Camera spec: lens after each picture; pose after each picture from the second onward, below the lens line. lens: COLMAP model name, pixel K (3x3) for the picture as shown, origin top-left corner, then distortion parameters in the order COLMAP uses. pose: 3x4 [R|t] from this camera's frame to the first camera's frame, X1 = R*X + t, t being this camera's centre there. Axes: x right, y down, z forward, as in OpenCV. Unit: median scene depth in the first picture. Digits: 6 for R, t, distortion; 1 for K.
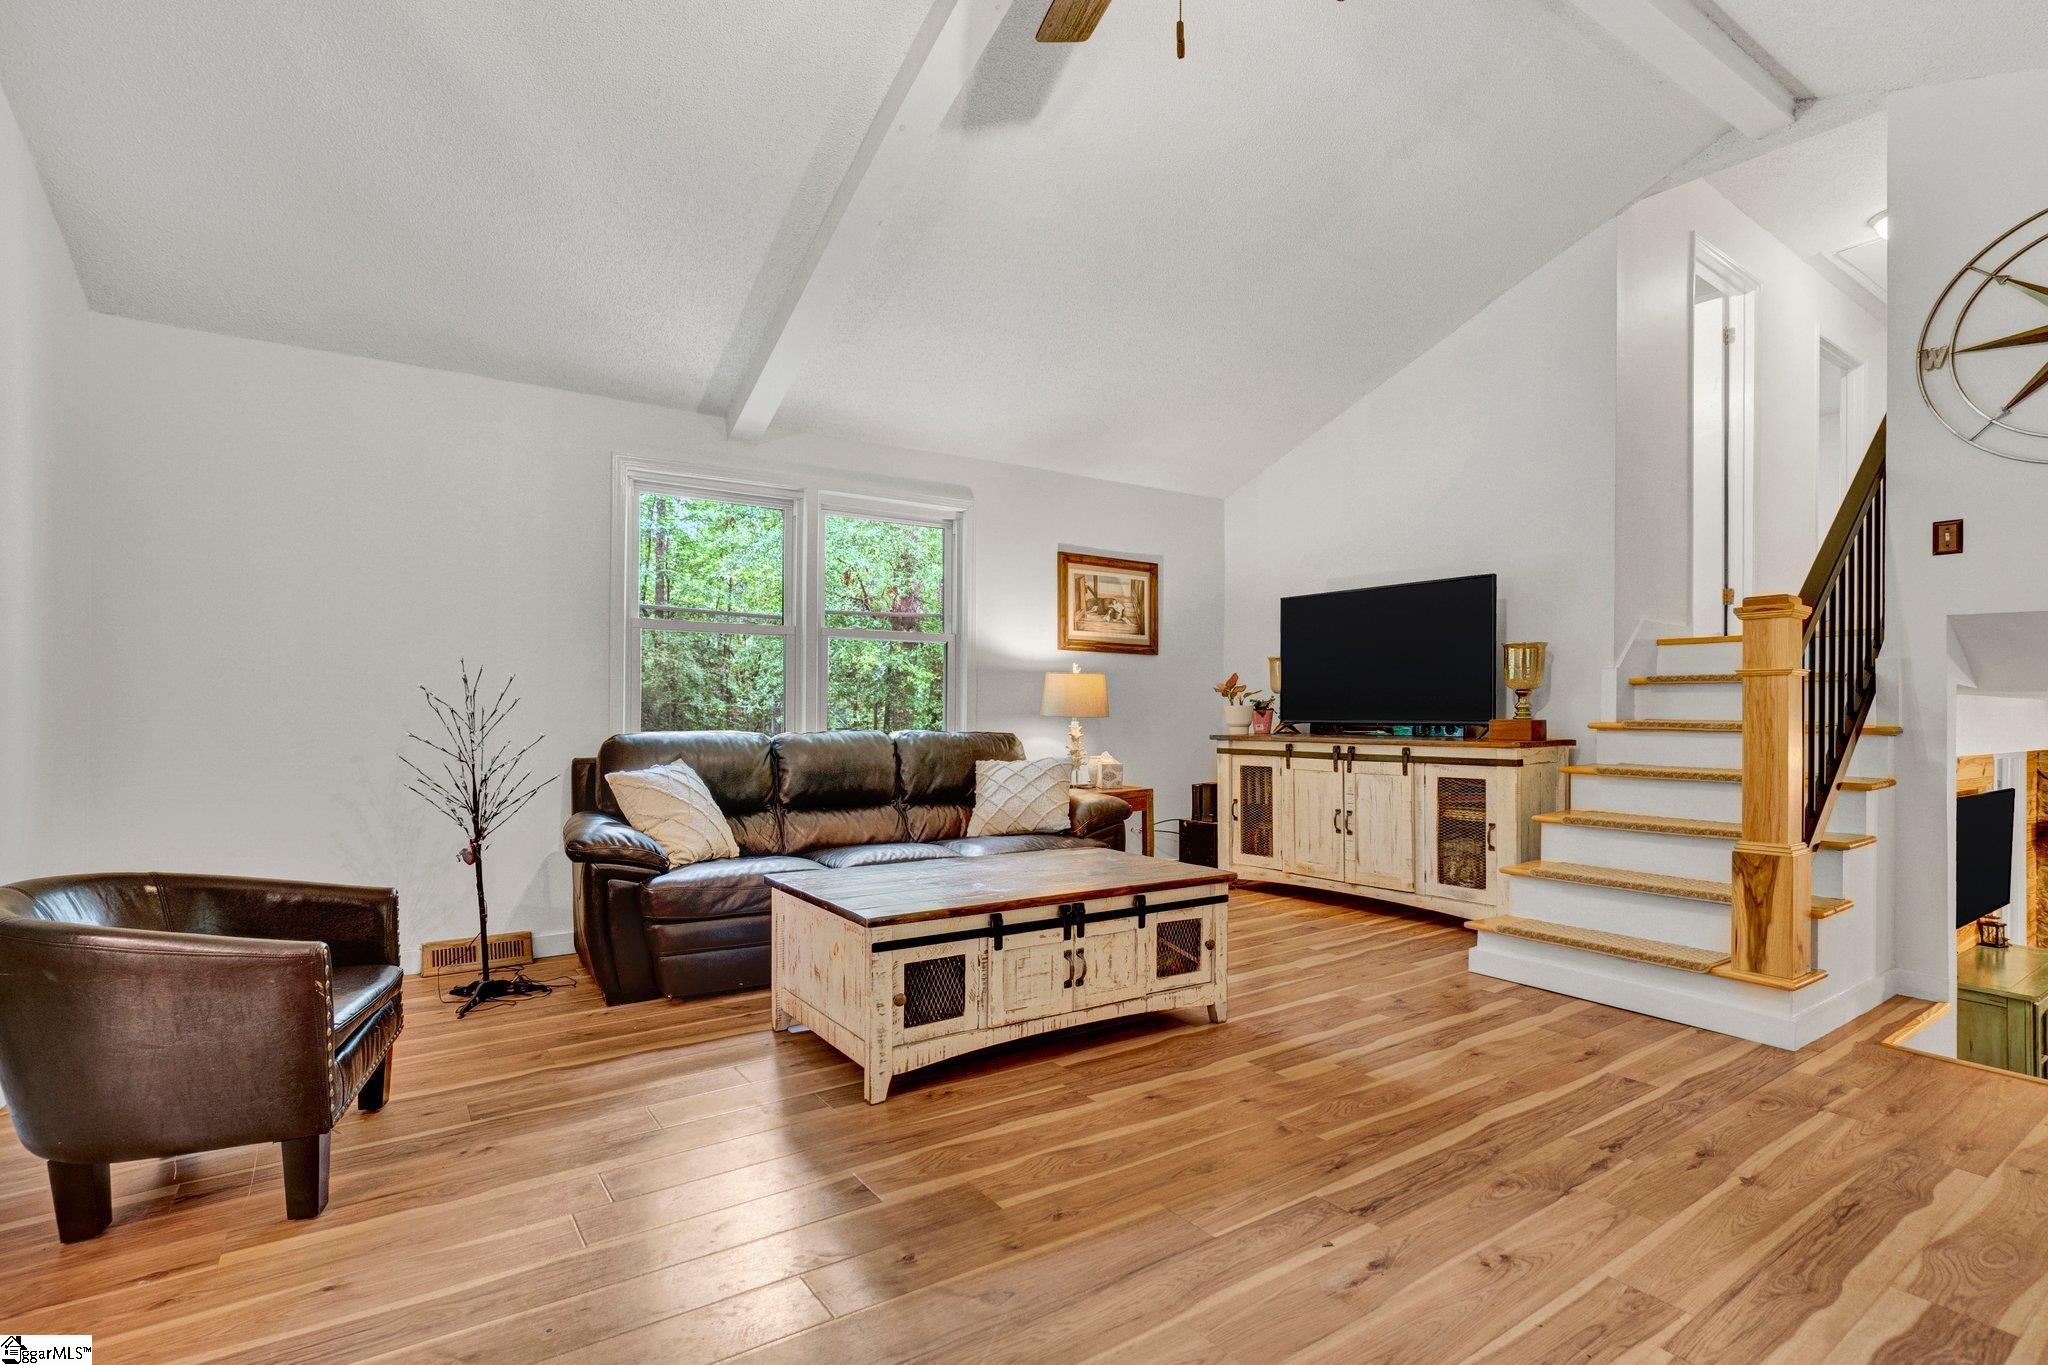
lens RADIAL K [[989.6, 0, 980.1], [0, 989.6, 706.4], [0, 0, 1]] dist [-0.011865, 0.000186]
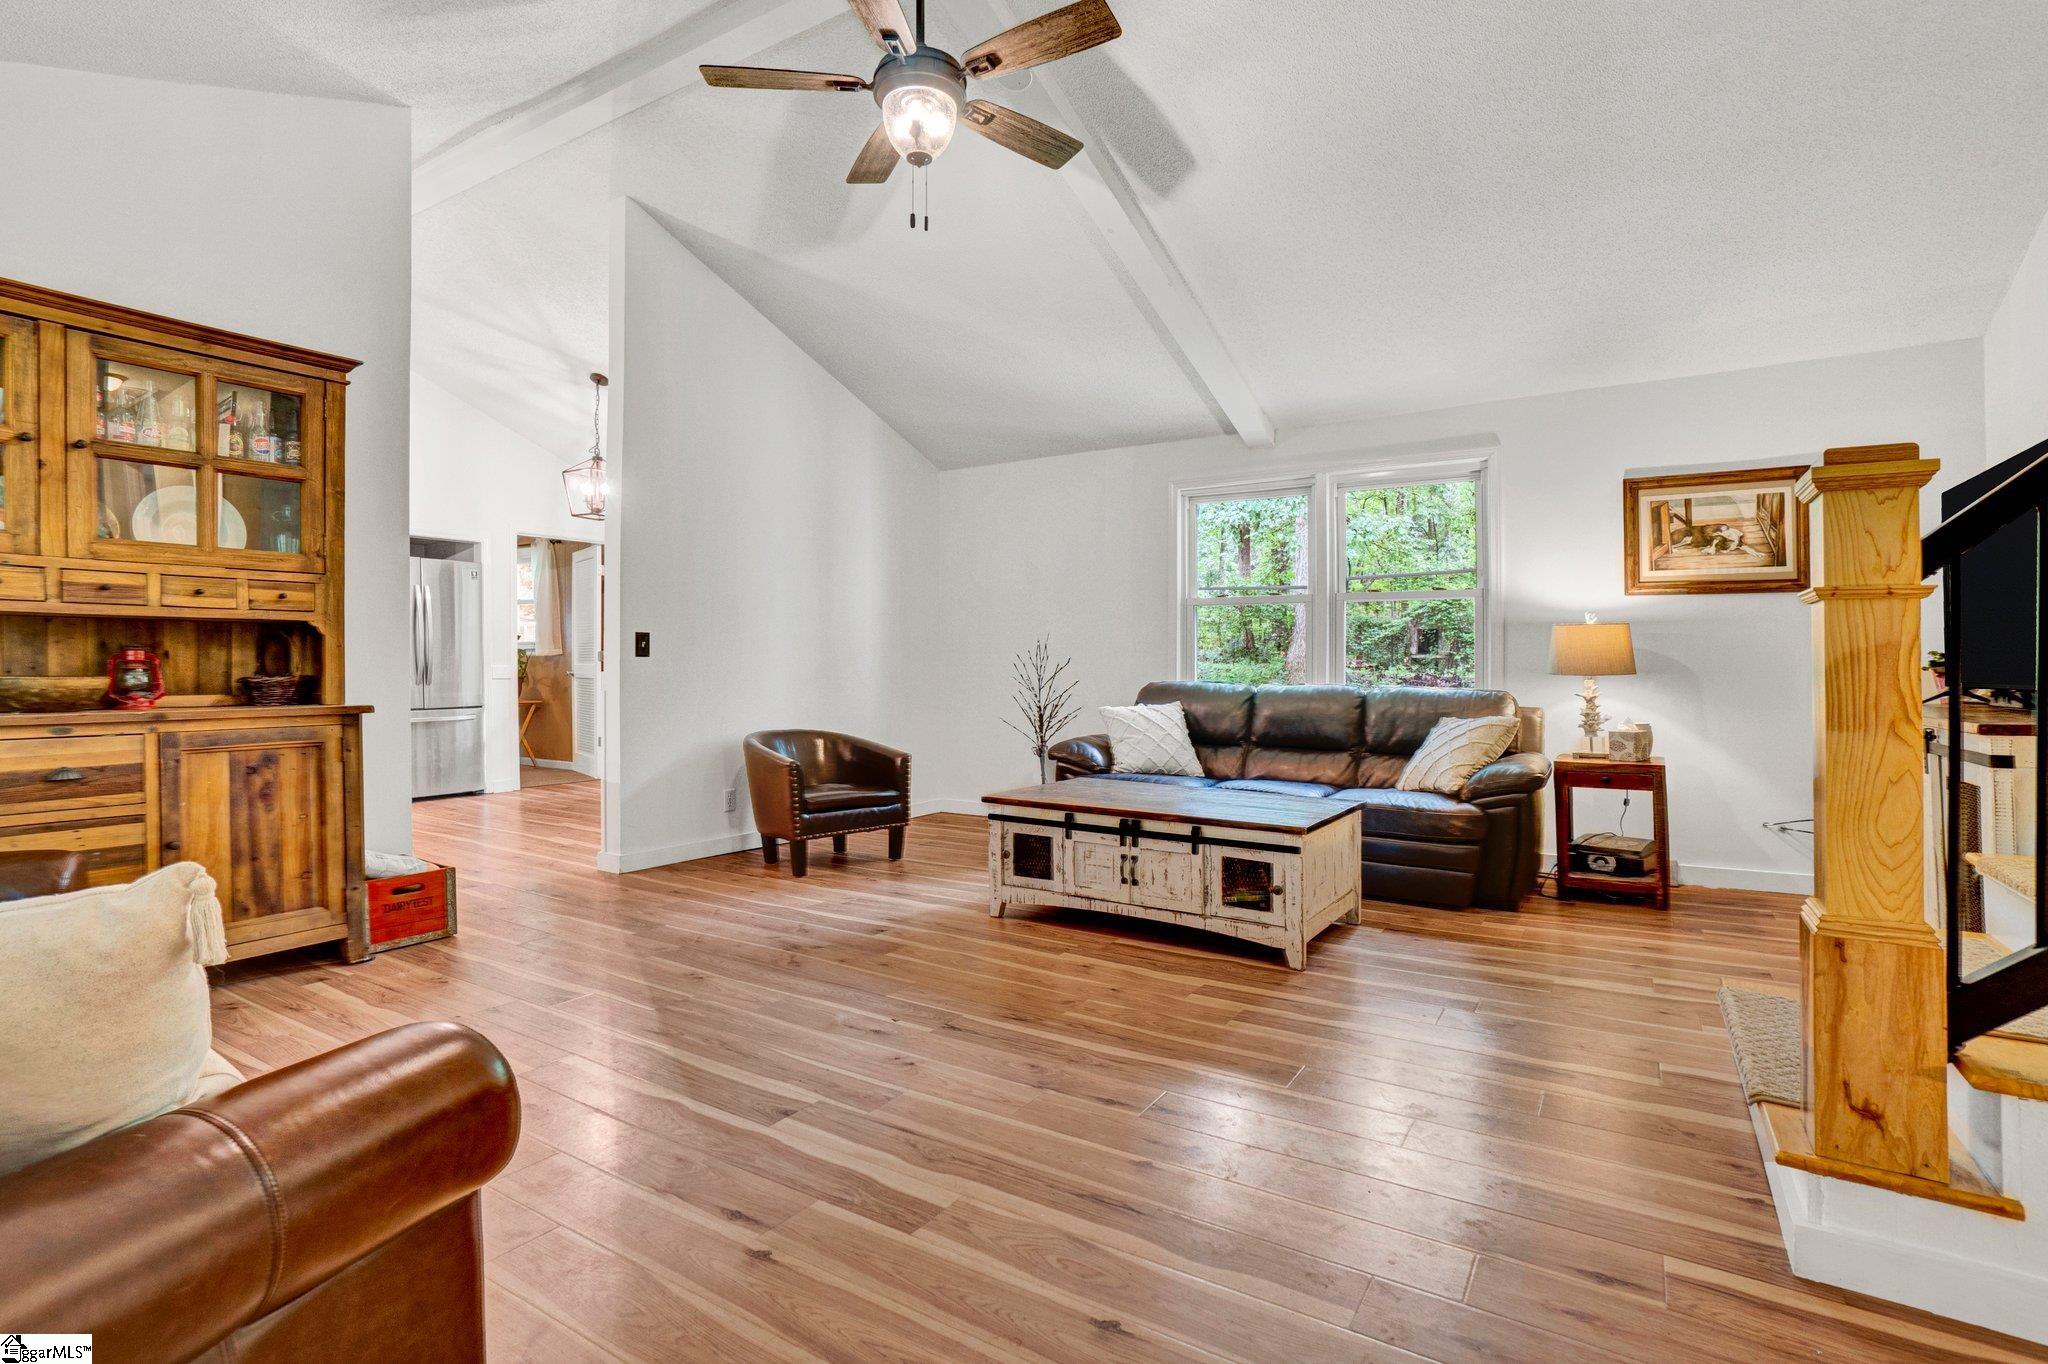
lens RADIAL K [[943.9, 0, 1030.8], [0, 943.9, 673.5], [0, 0, 1]] dist [-0.020302, -0.000075]
pose [[0.415471, 0.008248, -0.909569, 0.750020], [0.001961, 0.999948, 0.009963, 0.000979], [0.909605, -0.005923, 0.415433, 0.254996]]
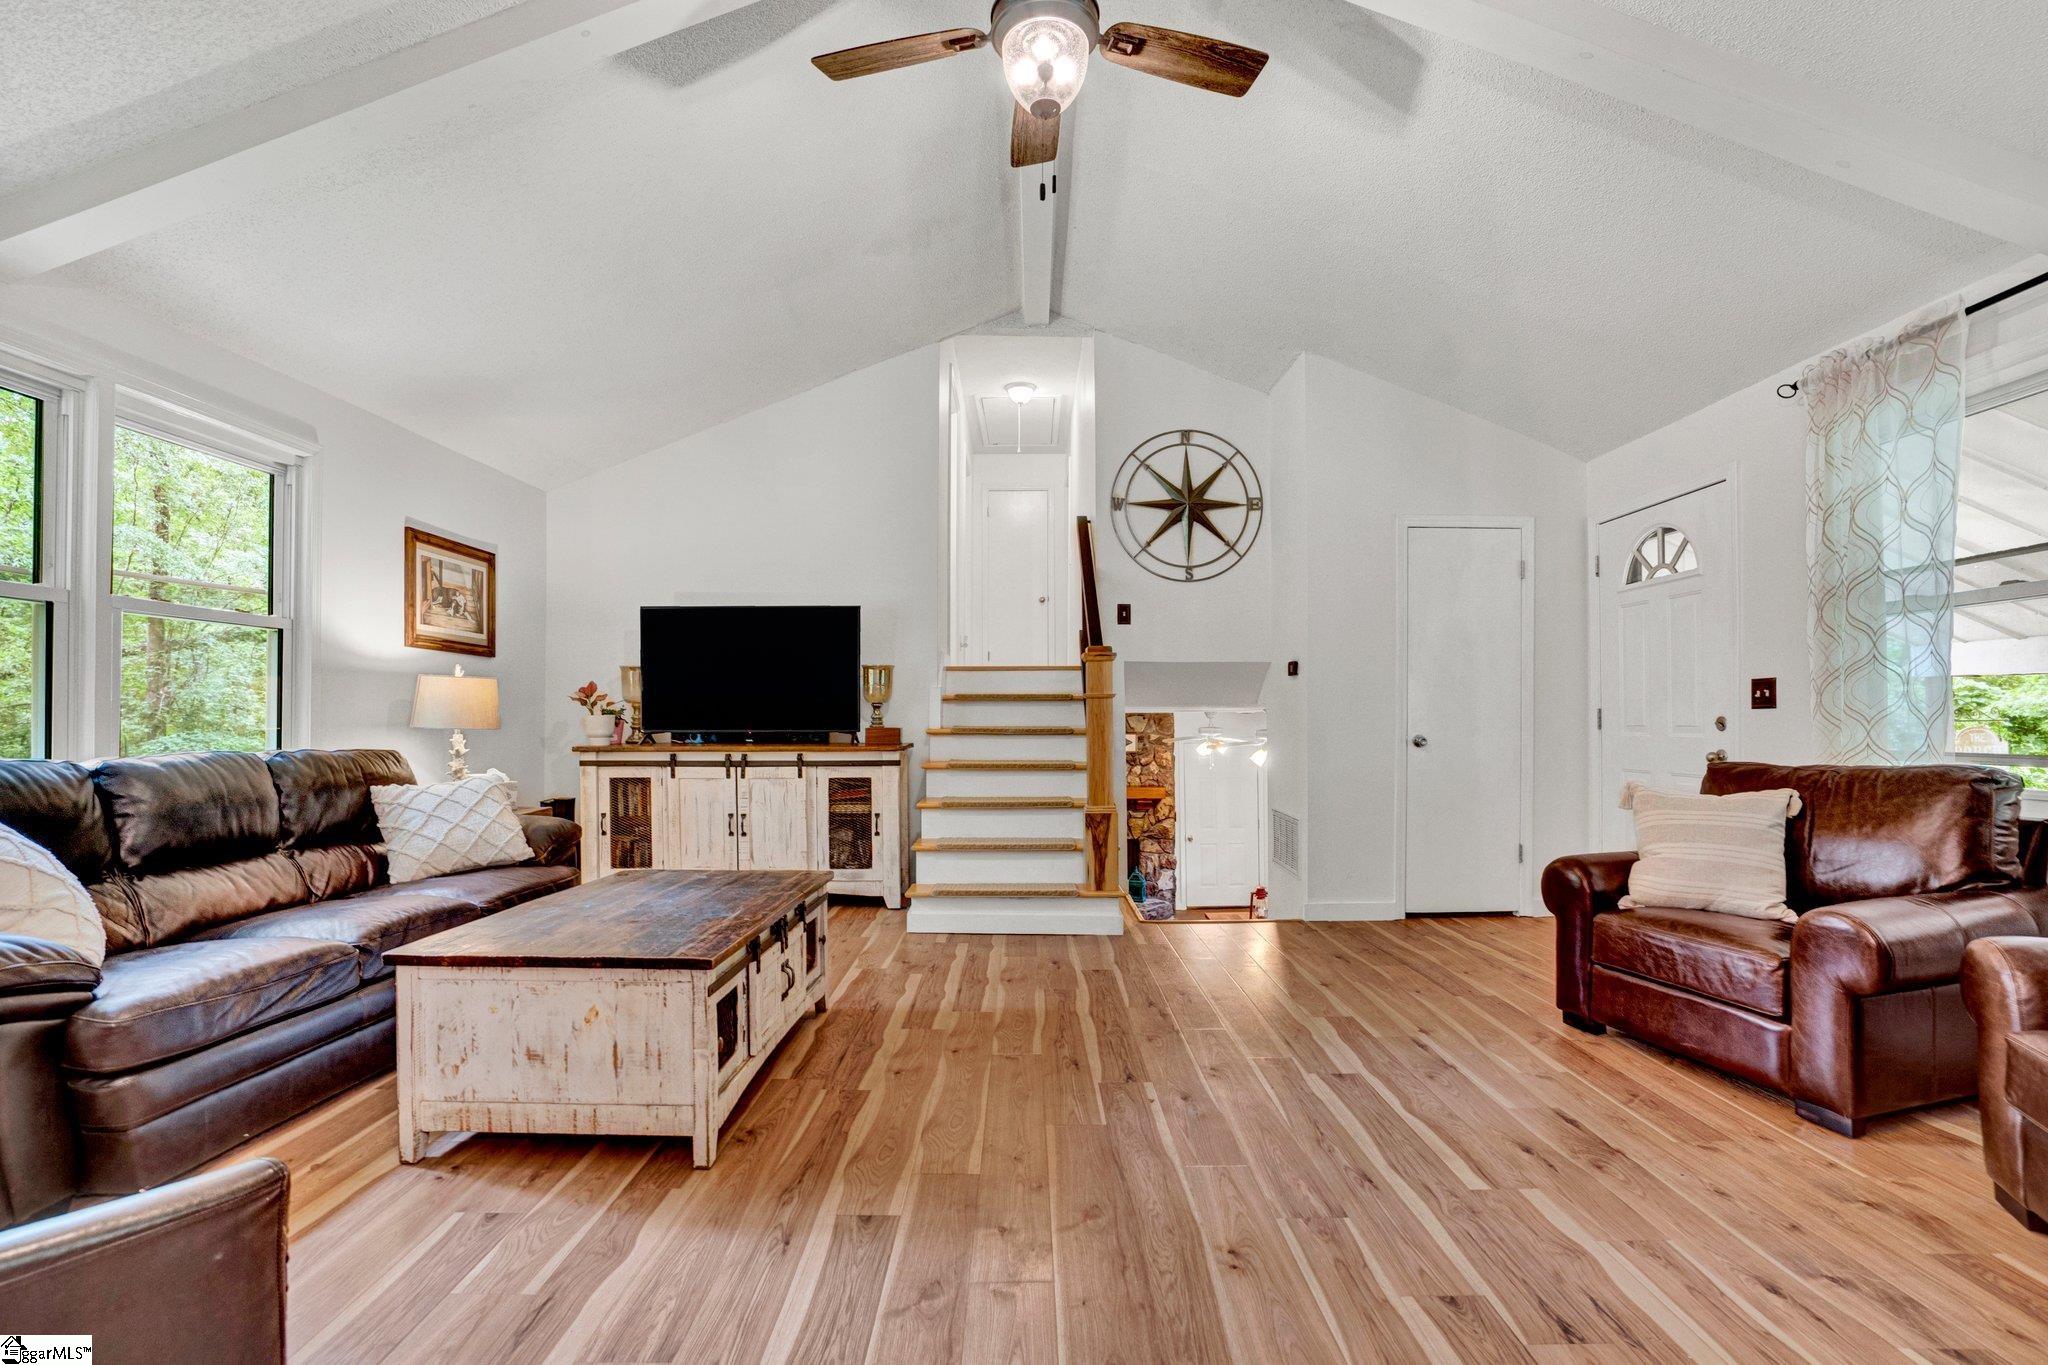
lens RADIAL K [[1016.8, 0, 1021.0], [0, 1016.8, 711.3], [0, 0, 1]] dist [-0.043608, 0.000391]
pose [[0.549087, 0.004197, 0.835755, -0.412567], [-0.001677, 0.999991, -0.003920, -0.002093], [-0.835764, 0.000751, 0.549089, 0.157546]]
